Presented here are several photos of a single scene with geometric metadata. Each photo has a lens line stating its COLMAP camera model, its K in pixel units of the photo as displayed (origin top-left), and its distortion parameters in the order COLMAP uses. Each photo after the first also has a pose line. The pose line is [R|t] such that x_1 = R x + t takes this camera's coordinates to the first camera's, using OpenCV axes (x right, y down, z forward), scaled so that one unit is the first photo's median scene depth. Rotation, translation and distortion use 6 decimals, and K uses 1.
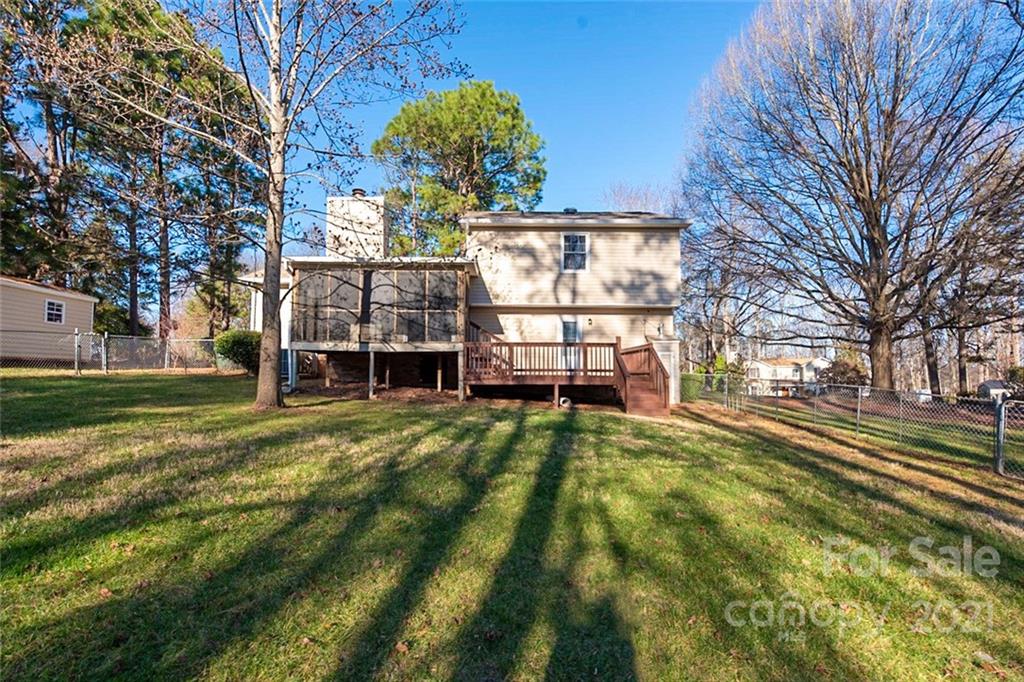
lens RADIAL K [[427.6, 0, 510.0], [0, 427.6, 340.3], [0, 0, 1]] dist [0.018229, -0.000527]
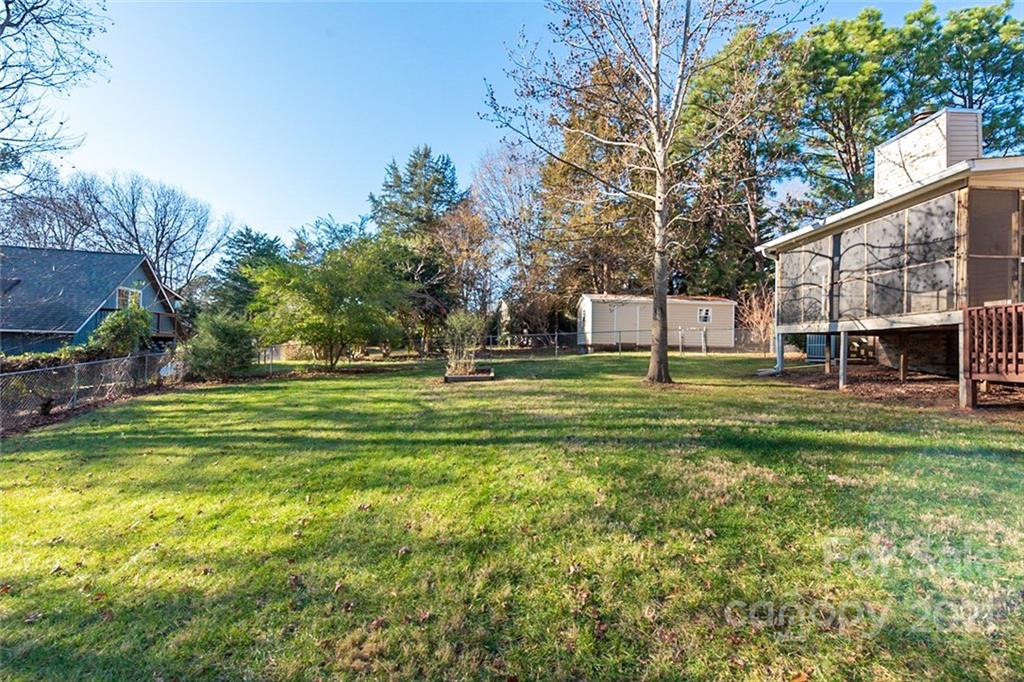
lens RADIAL K [[427.6, 0, 510.0], [0, 427.6, 340.3], [0, 0, 1]] dist [0.018229, -0.000527]
pose [[-0.022678, -0.028430, -0.999339, 0.509731], [0.051764, 0.998221, -0.029573, 0.034655], [0.998402, -0.052400, -0.021166, 0.376160]]
